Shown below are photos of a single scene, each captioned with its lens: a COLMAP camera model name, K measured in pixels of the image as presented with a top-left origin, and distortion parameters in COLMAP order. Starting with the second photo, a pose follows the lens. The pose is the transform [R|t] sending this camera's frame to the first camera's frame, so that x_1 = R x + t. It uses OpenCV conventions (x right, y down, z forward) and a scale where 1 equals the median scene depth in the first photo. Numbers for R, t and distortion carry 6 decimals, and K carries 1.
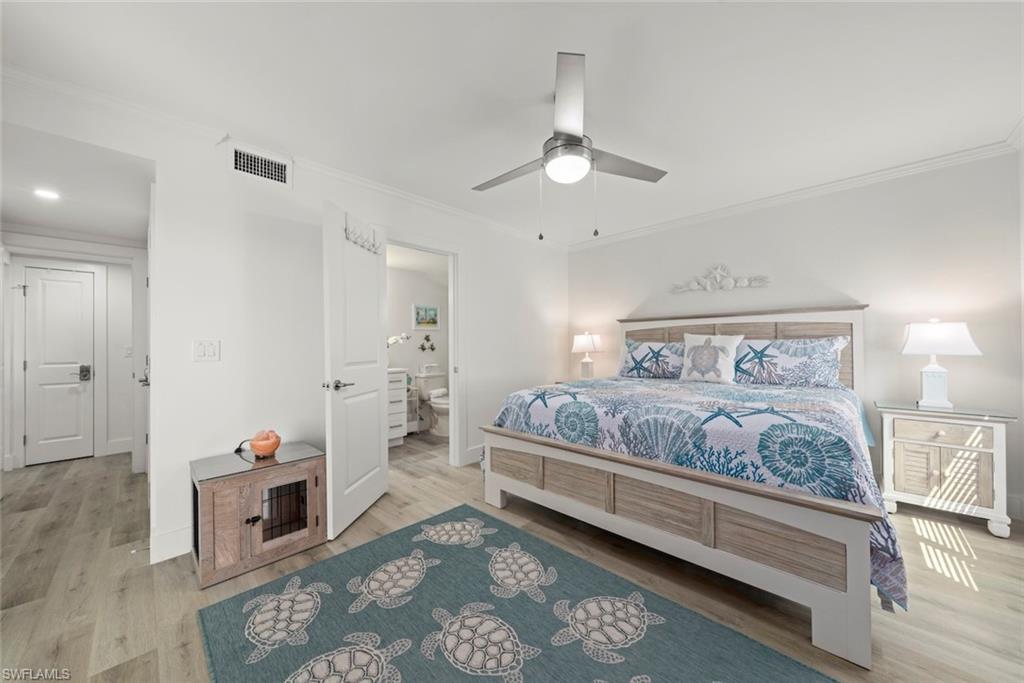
lens RADIAL K [[364.7, 0, 512.0], [0, 364.7, 341.5], [0, 0, 1]] dist [-0.001565, -0.000185]
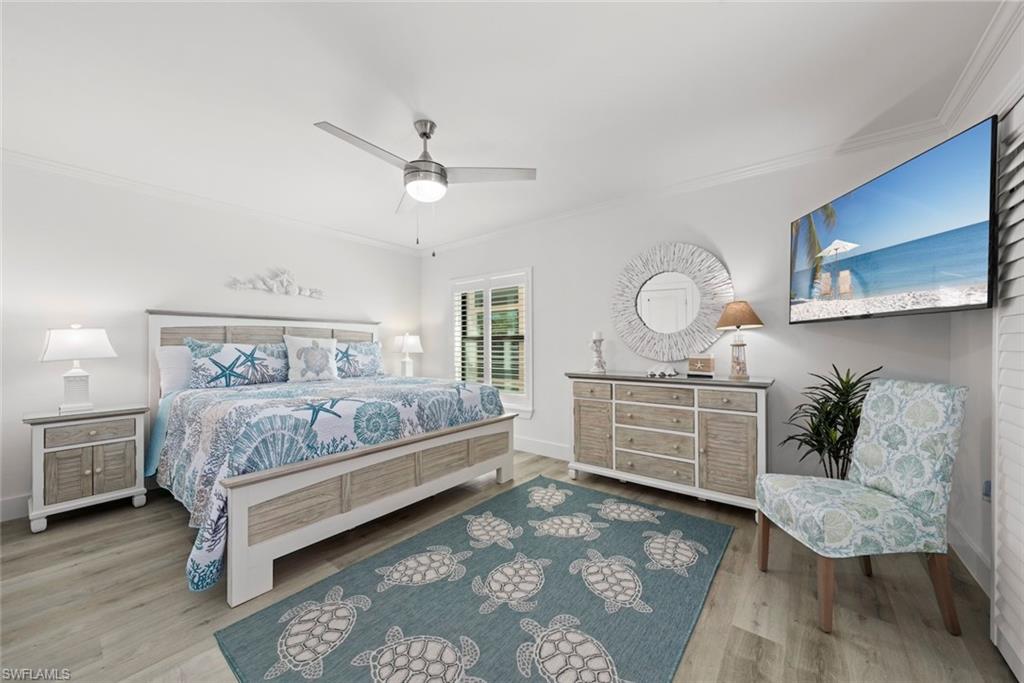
lens RADIAL K [[375.2, 0, 512.0], [0, 375.2, 341.5], [0, 0, 1]] dist [-0.001434, -0.000220]
pose [[-0.109347, 0.021686, 0.993767, -0.950097], [-0.007209, 0.999718, -0.022609, 0.021462], [-0.993977, -0.009636, -0.109160, 0.793403]]
